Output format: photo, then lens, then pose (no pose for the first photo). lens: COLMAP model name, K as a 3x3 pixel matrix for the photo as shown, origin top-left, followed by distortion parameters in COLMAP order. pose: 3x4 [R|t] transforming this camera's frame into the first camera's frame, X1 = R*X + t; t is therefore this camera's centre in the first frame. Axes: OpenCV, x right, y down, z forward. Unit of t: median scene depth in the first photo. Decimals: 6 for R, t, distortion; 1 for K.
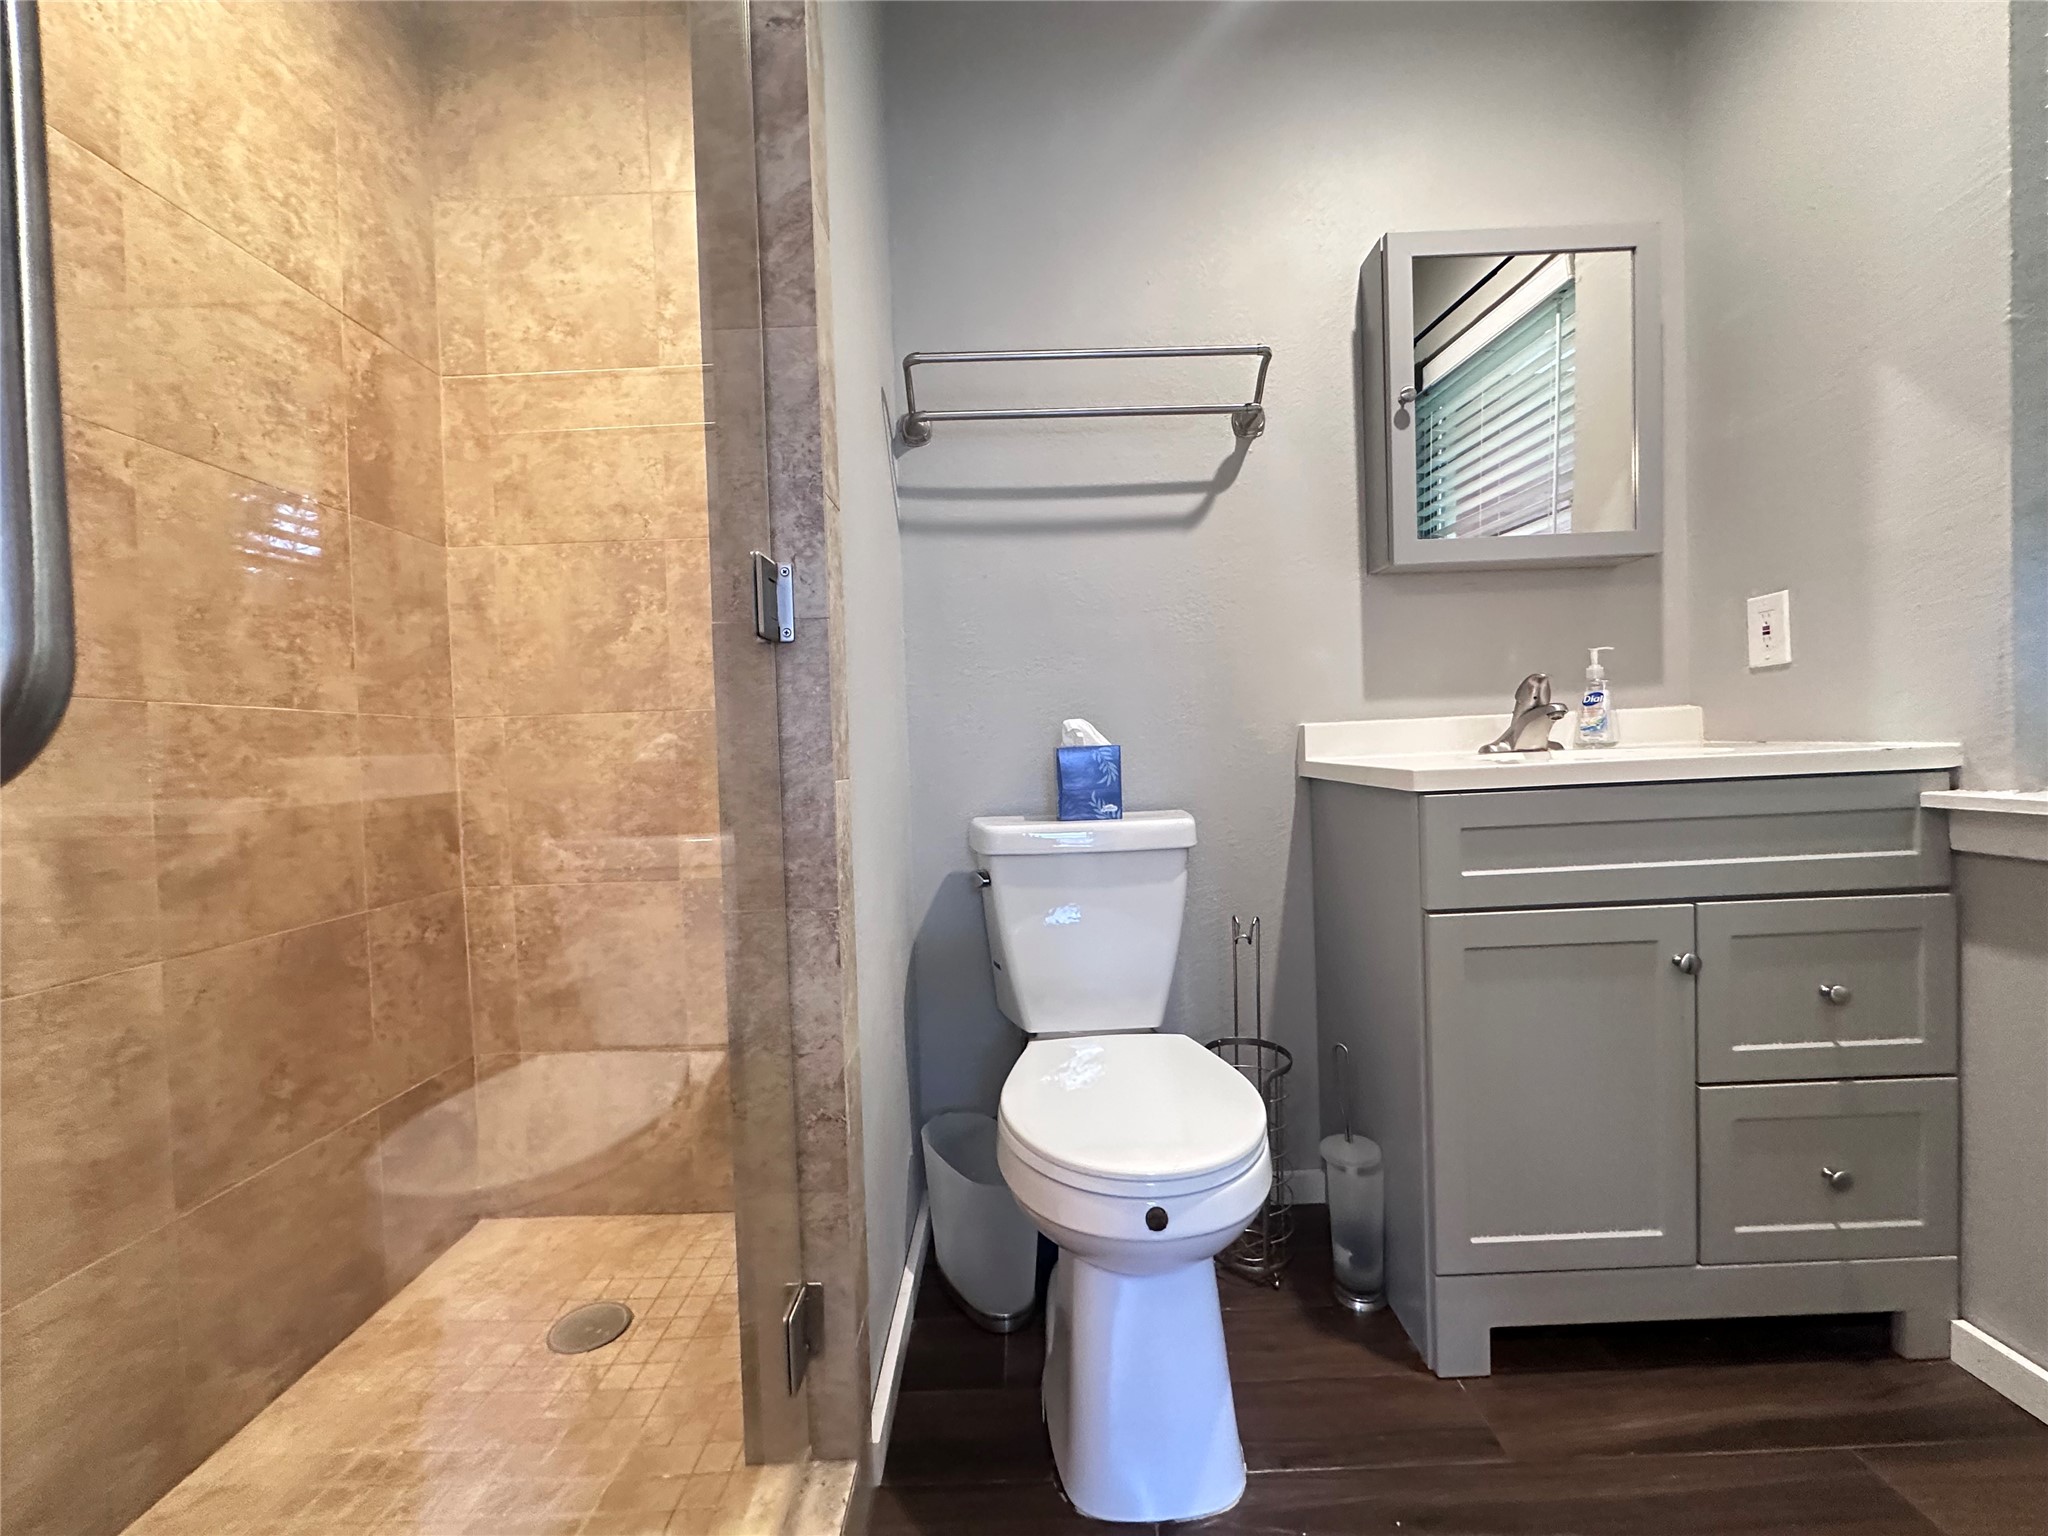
lens RADIAL K [[819.6, 0, 1022.7], [0, 819.6, 766.0], [0, 0, 1]] dist [-0.007212, 0.001634]
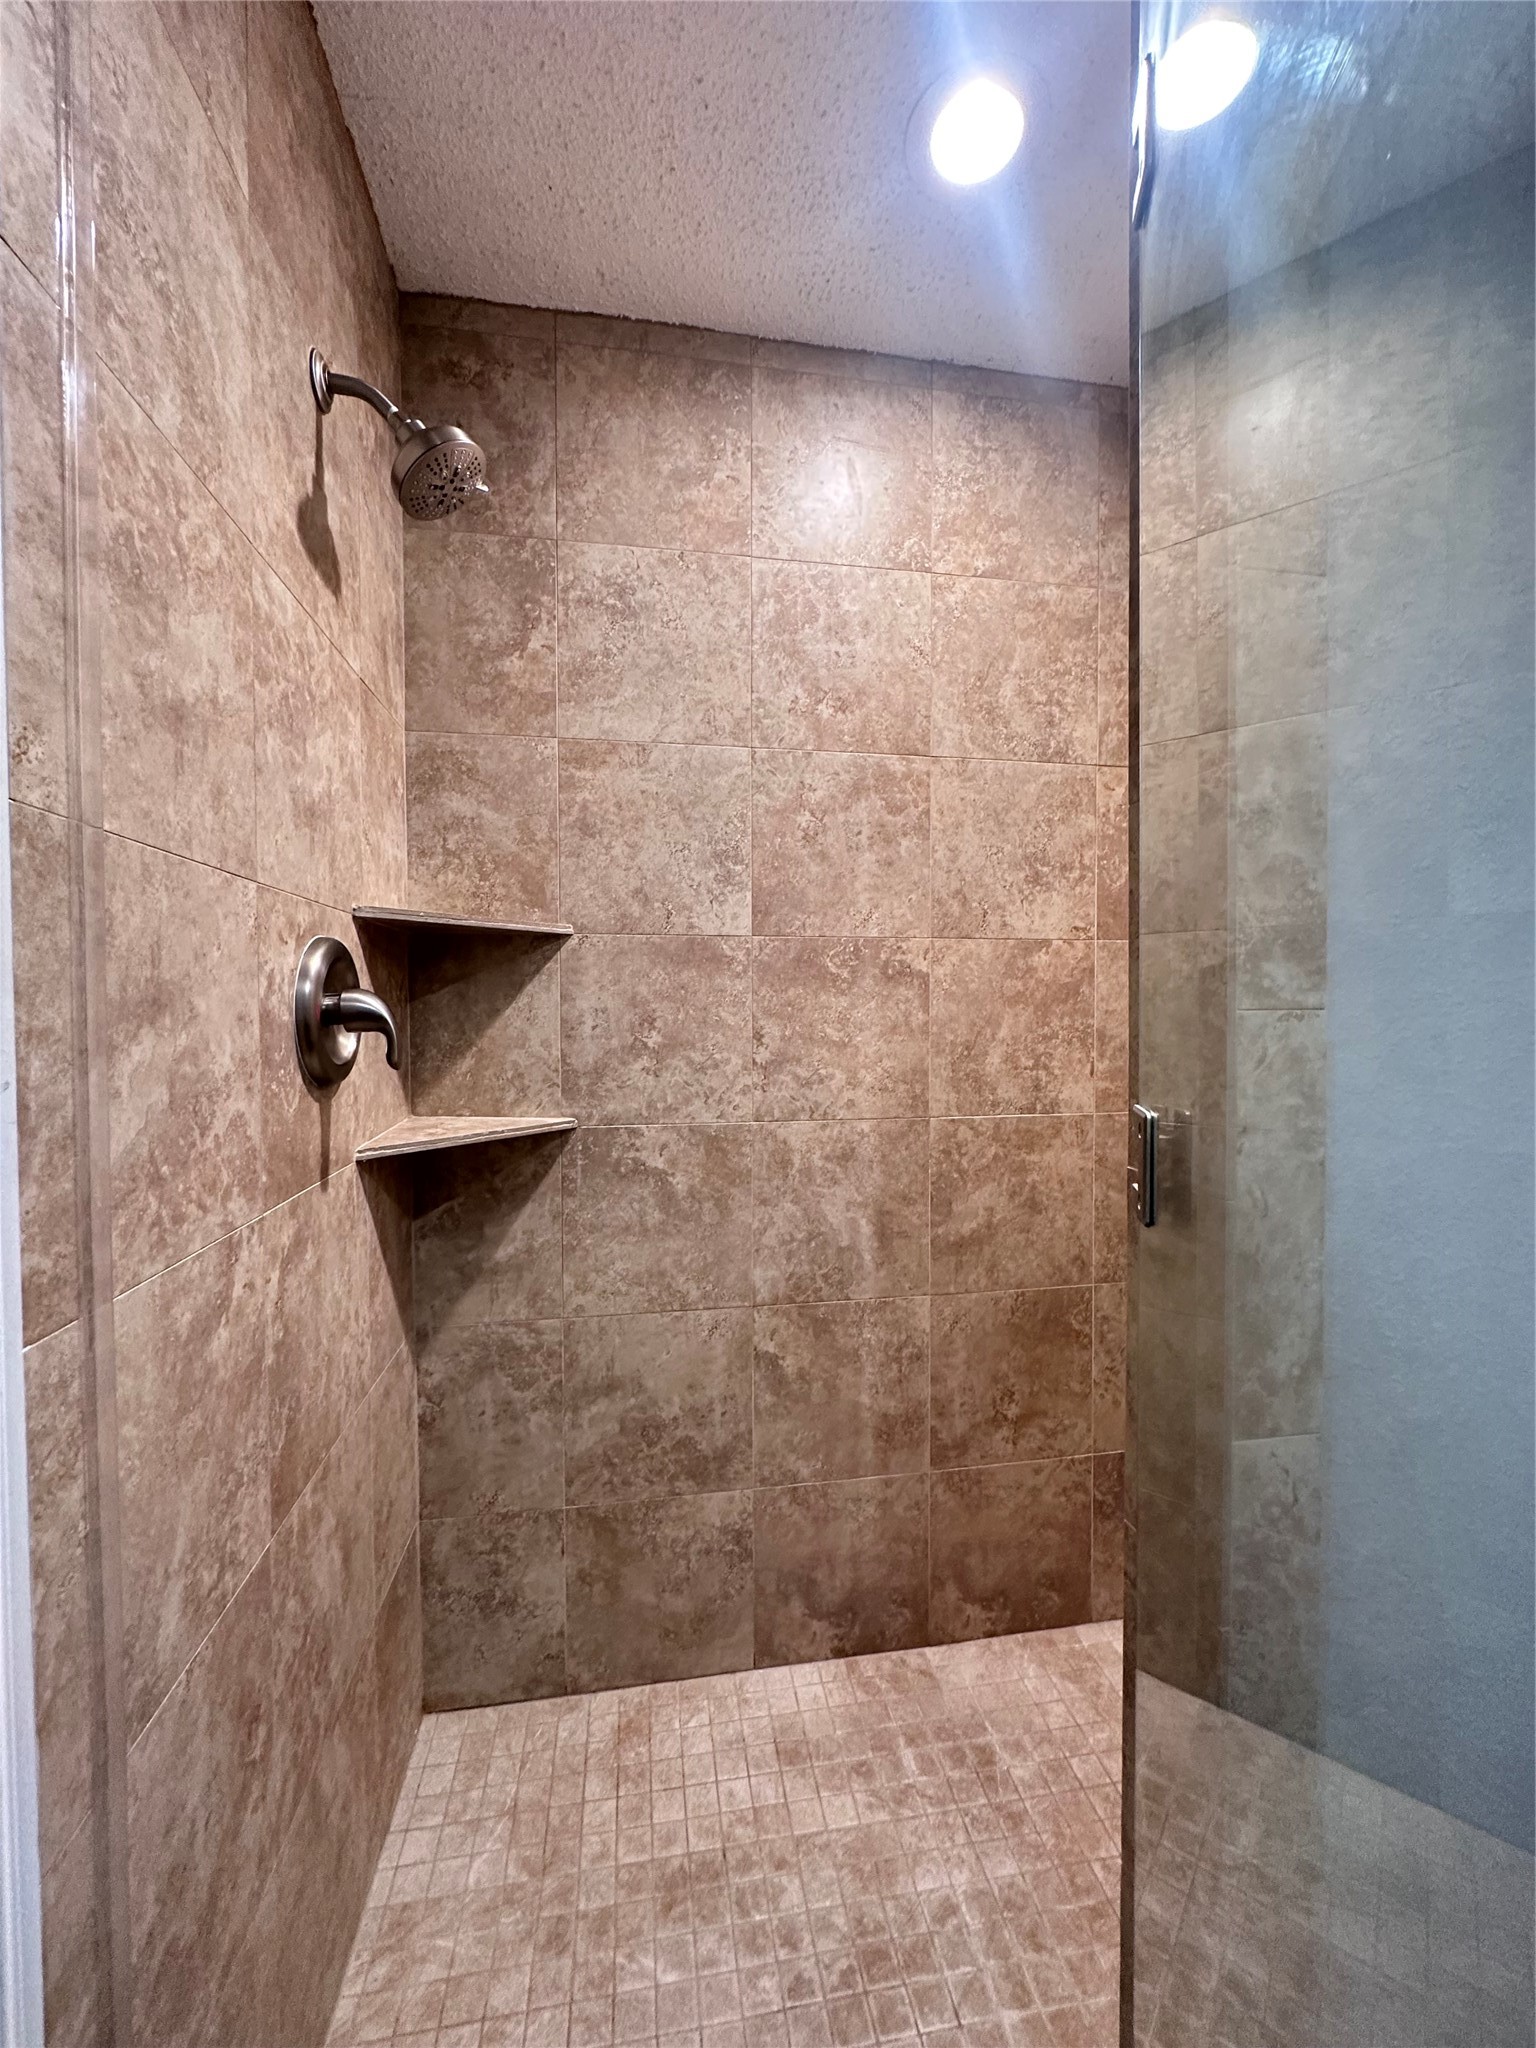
lens RADIAL K [[819.6, 0, 769.6], [0, 819.6, 1026.0], [0, 0, 1]] dist [-0.007212, 0.001634]
pose [[0.169247, 0.056529, -0.983951, 0.276163], [-0.022612, 0.998314, 0.053465, -0.281860], [0.985314, 0.013200, 0.170240, 0.415870]]
